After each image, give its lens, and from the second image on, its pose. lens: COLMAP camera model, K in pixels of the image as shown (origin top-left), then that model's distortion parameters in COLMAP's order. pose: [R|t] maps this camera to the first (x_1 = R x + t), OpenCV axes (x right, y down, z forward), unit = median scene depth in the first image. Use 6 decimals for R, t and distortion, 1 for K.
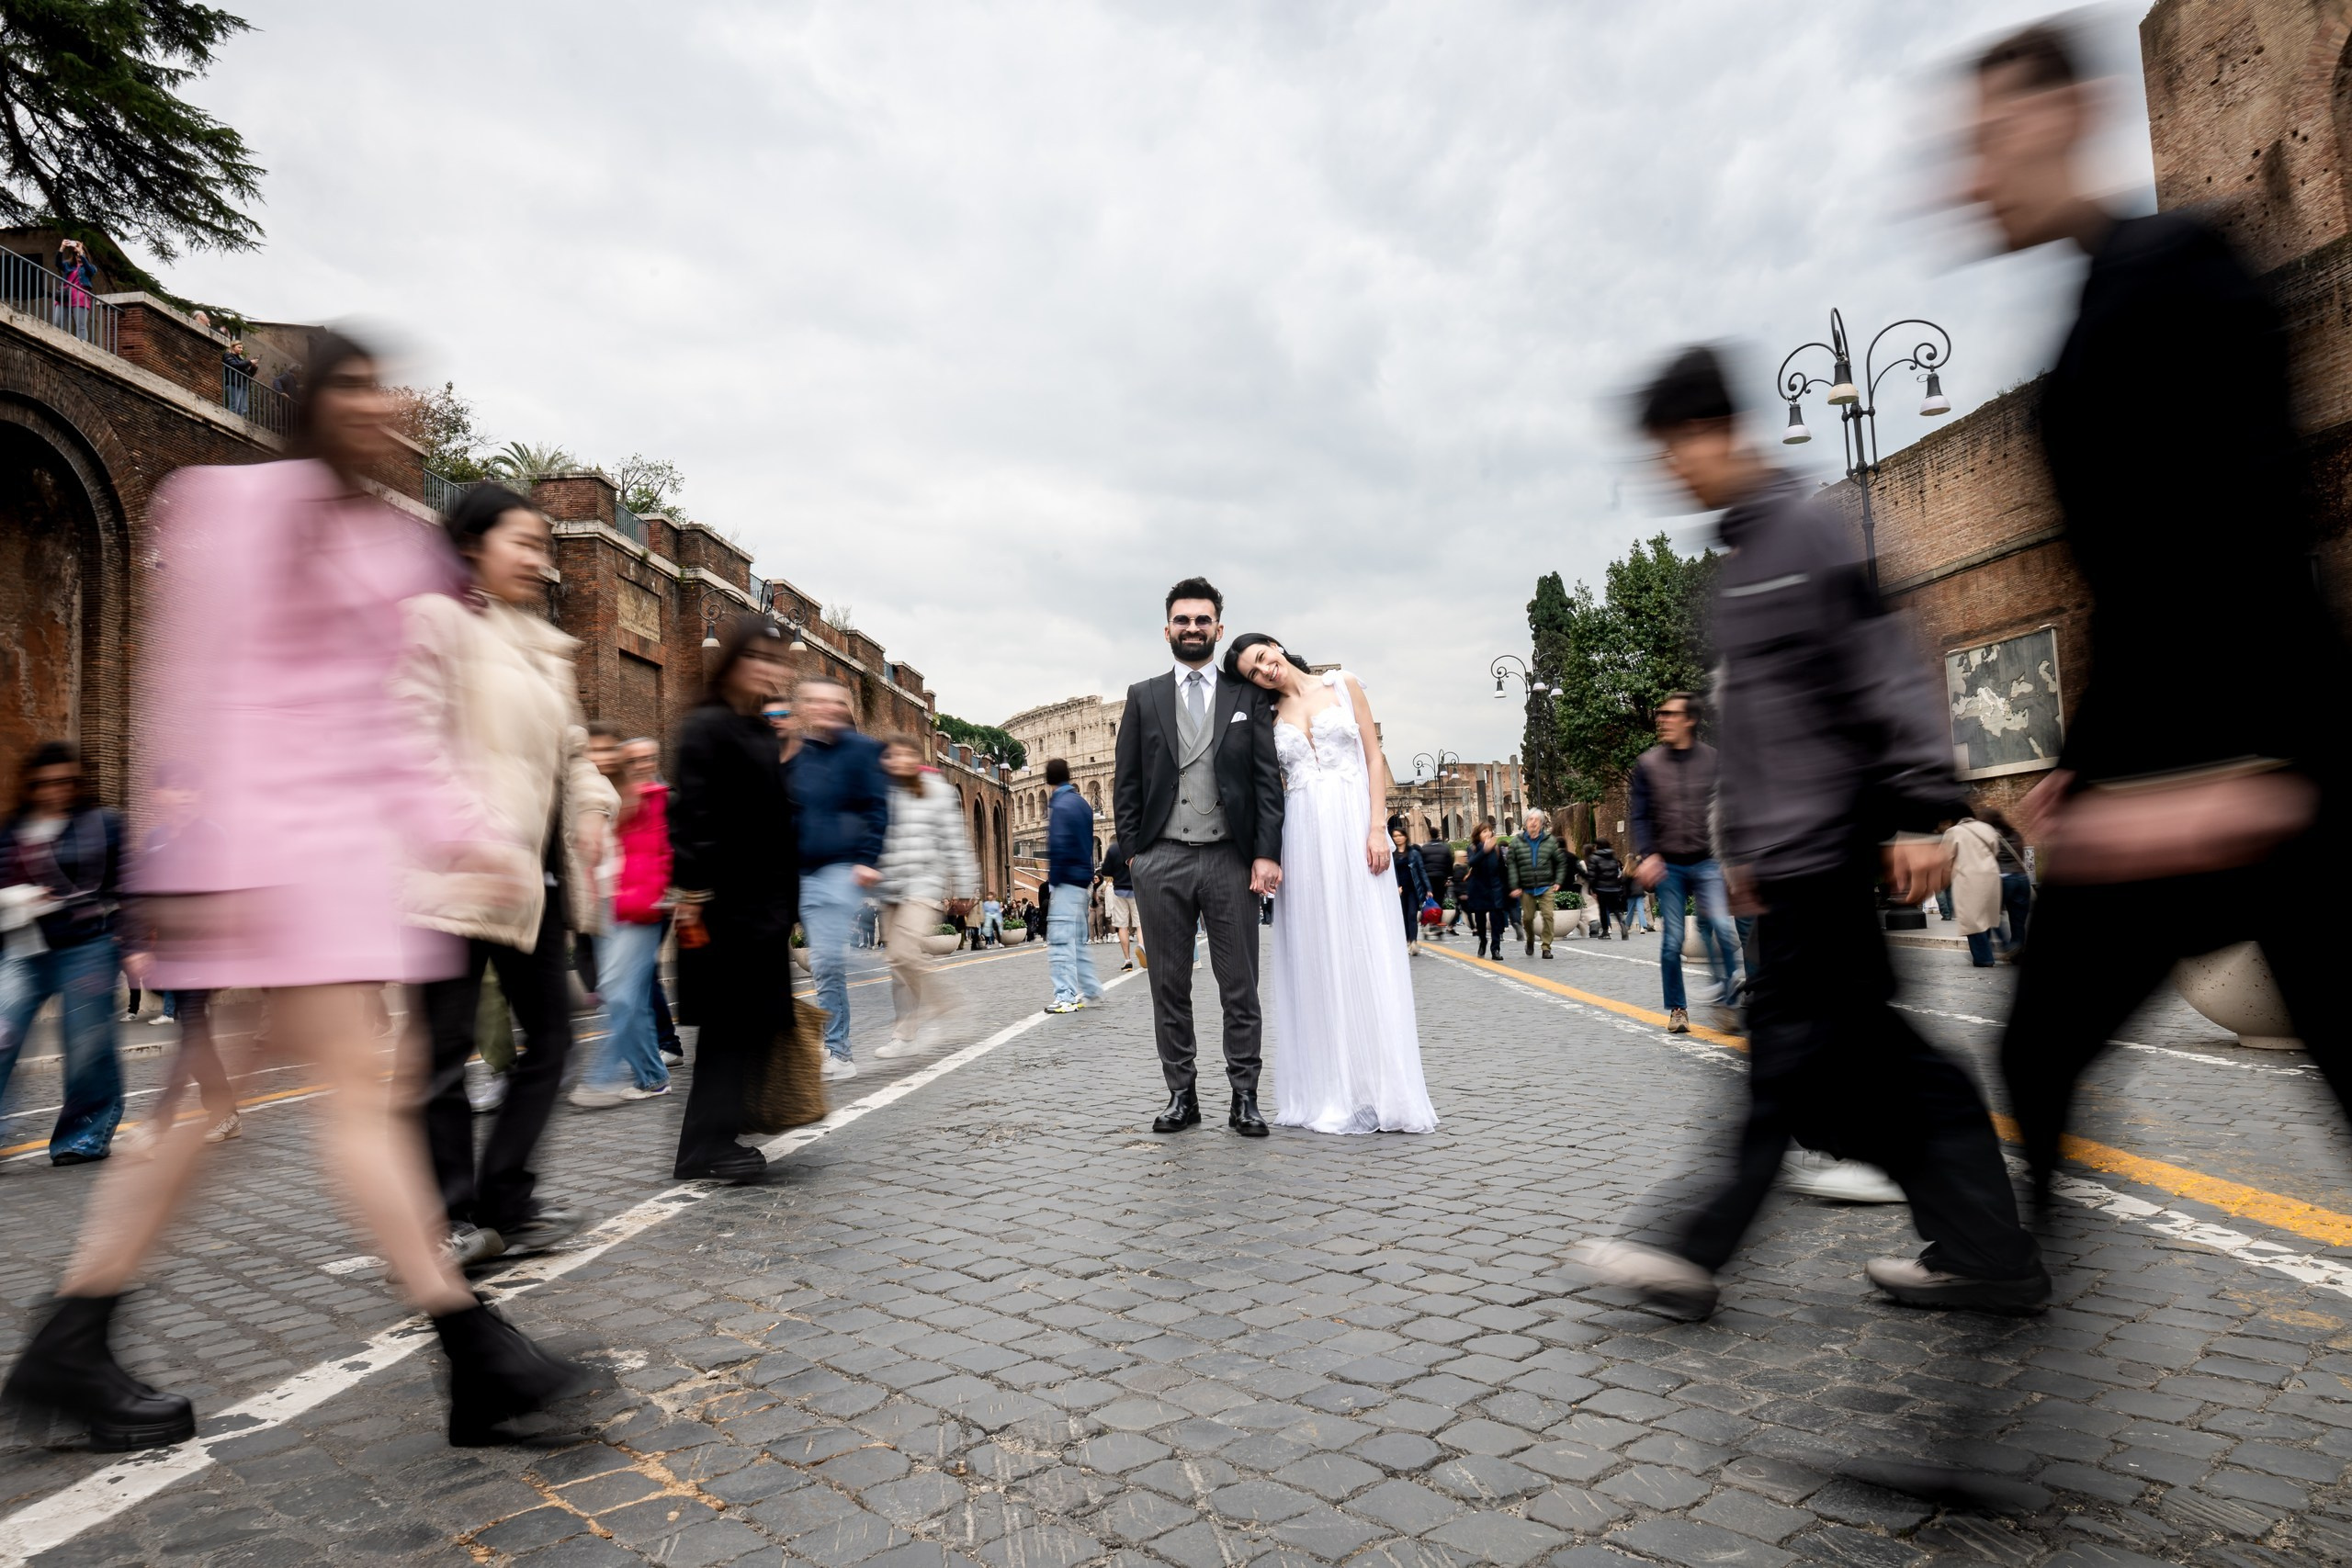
lens RADIAL K [[1571.4, 0, 1176.0], [0, 1571.4, 784.0], [0, 0, 1]] dist [0.011517, -0.003428]
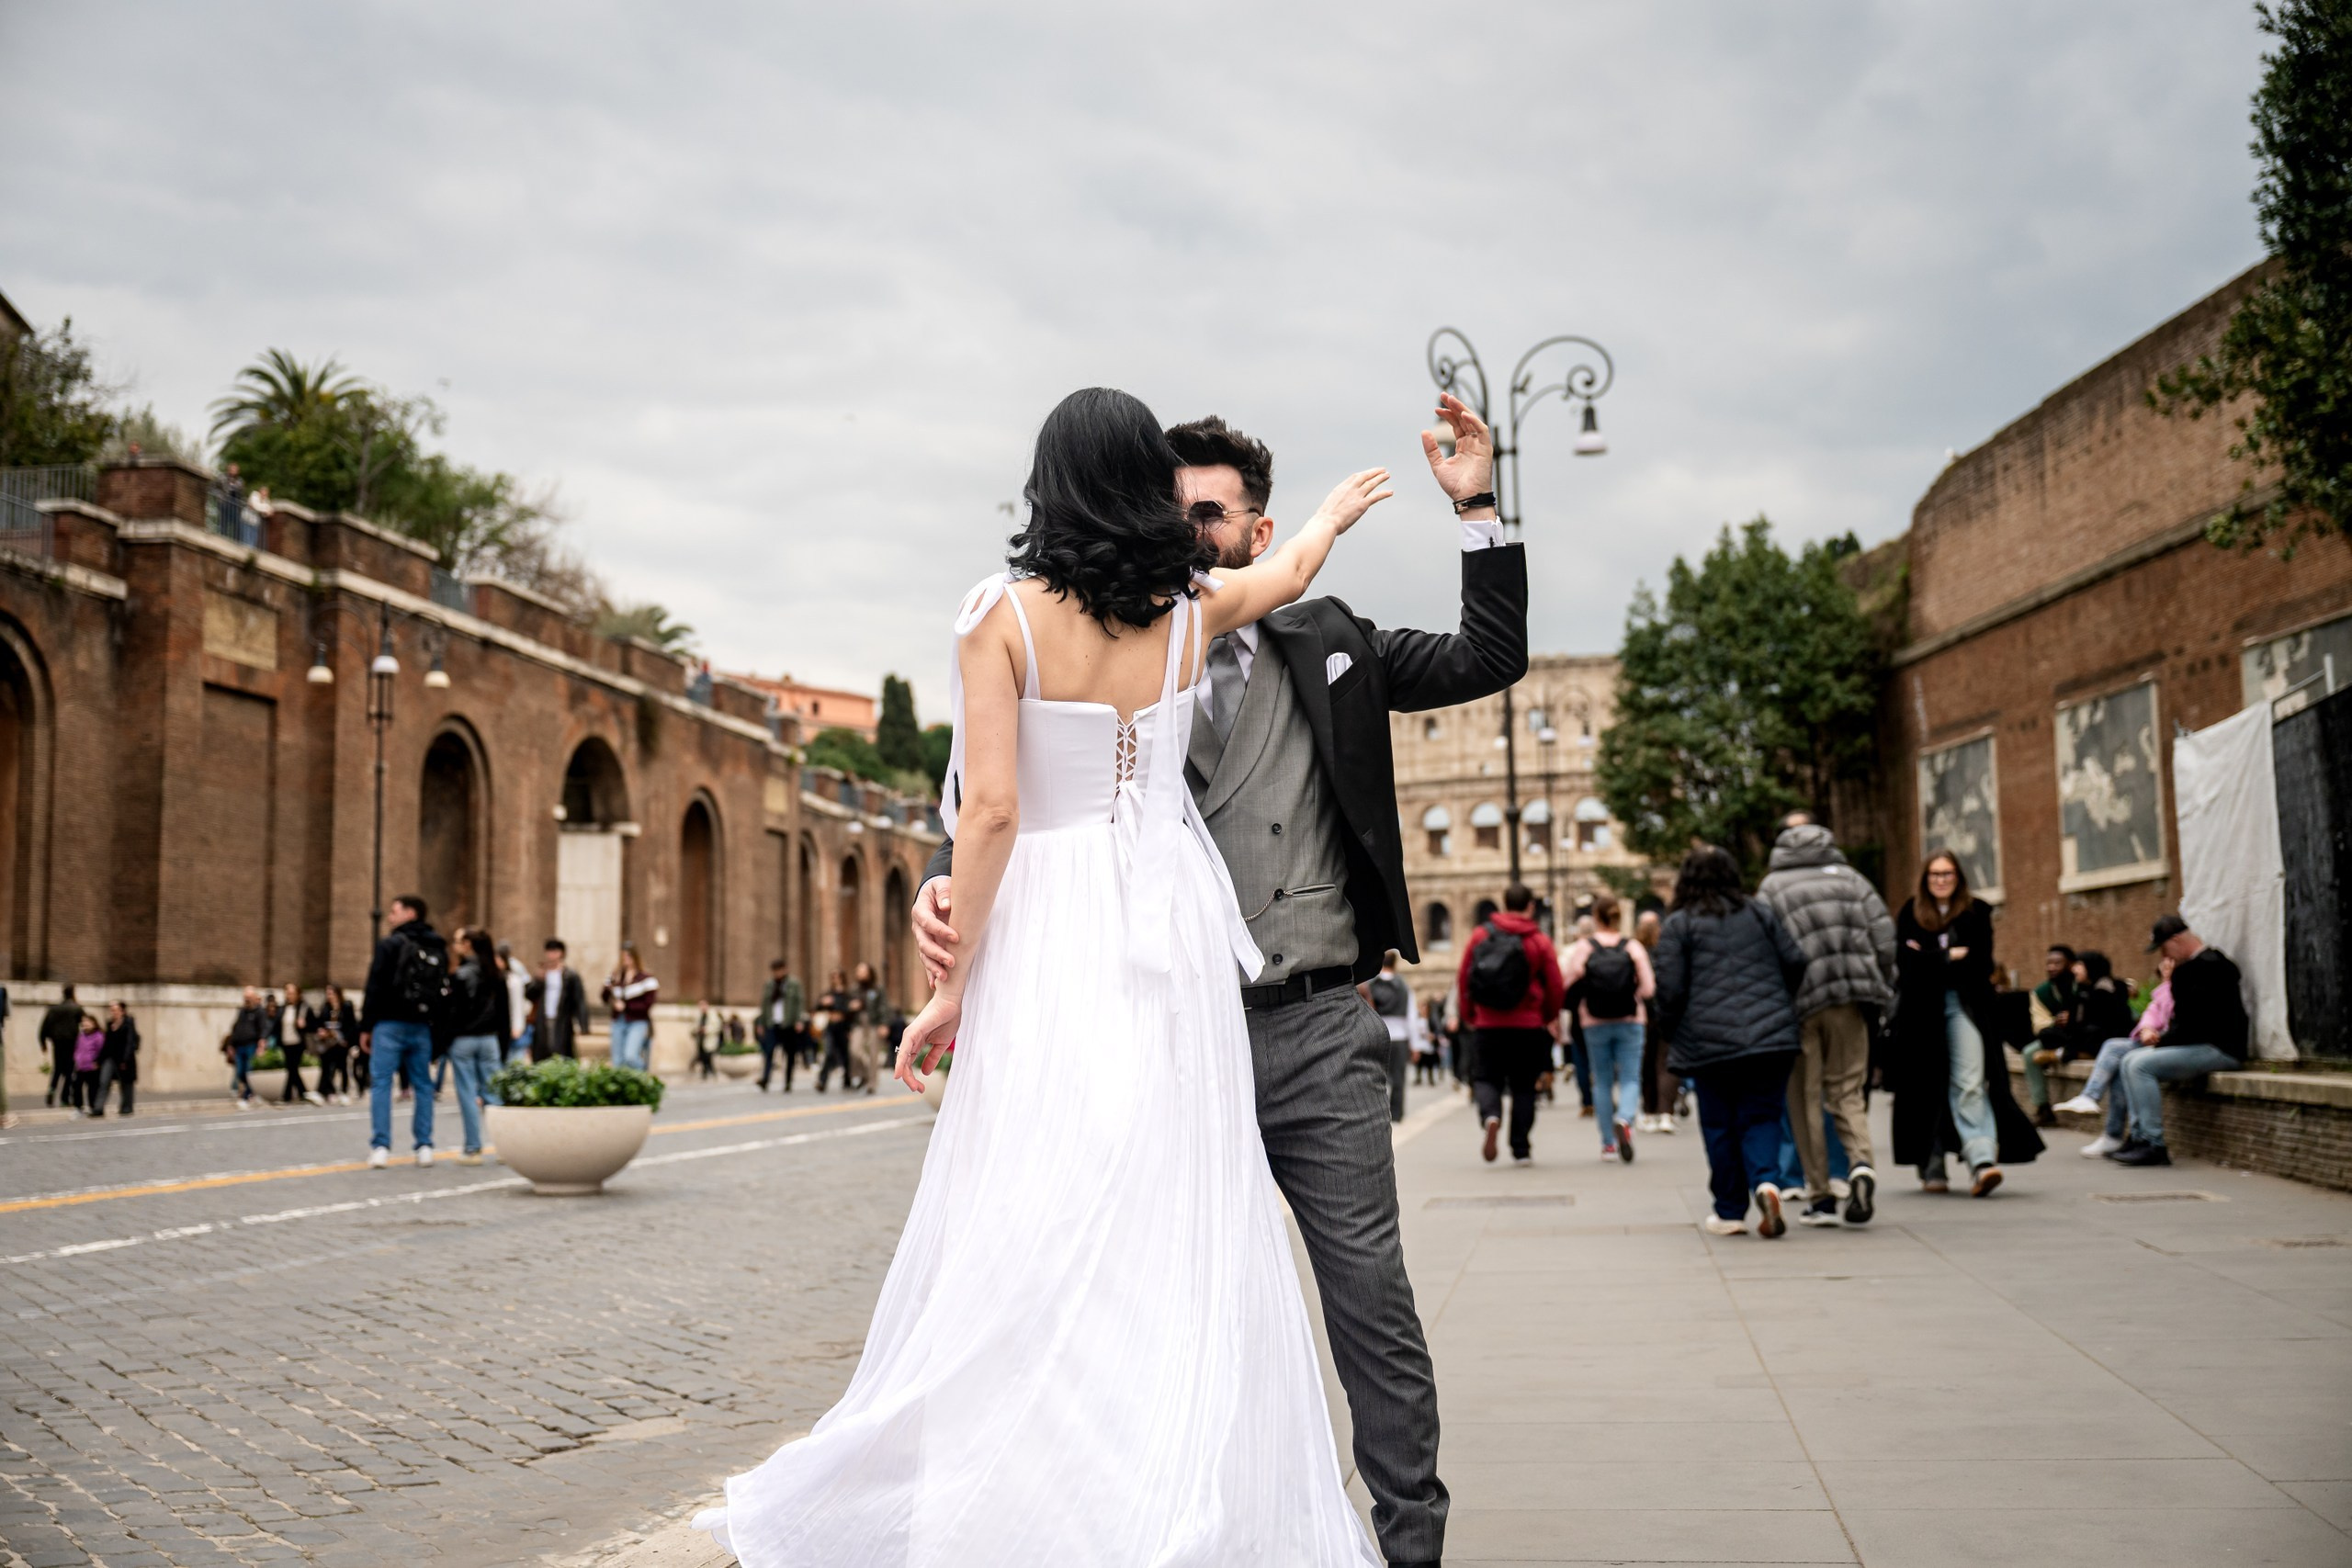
lens RADIAL K [[2507.6, 0, 1176.0], [0, 2507.6, 784.0], [0, 0, 1]] dist [0.019244, -0.004933]
pose [[0.993517, 0.021812, -0.111575, 0.244072], [-0.023677, 0.999601, -0.015412, -0.024286], [0.111194, 0.017954, 0.993636, -0.173087]]
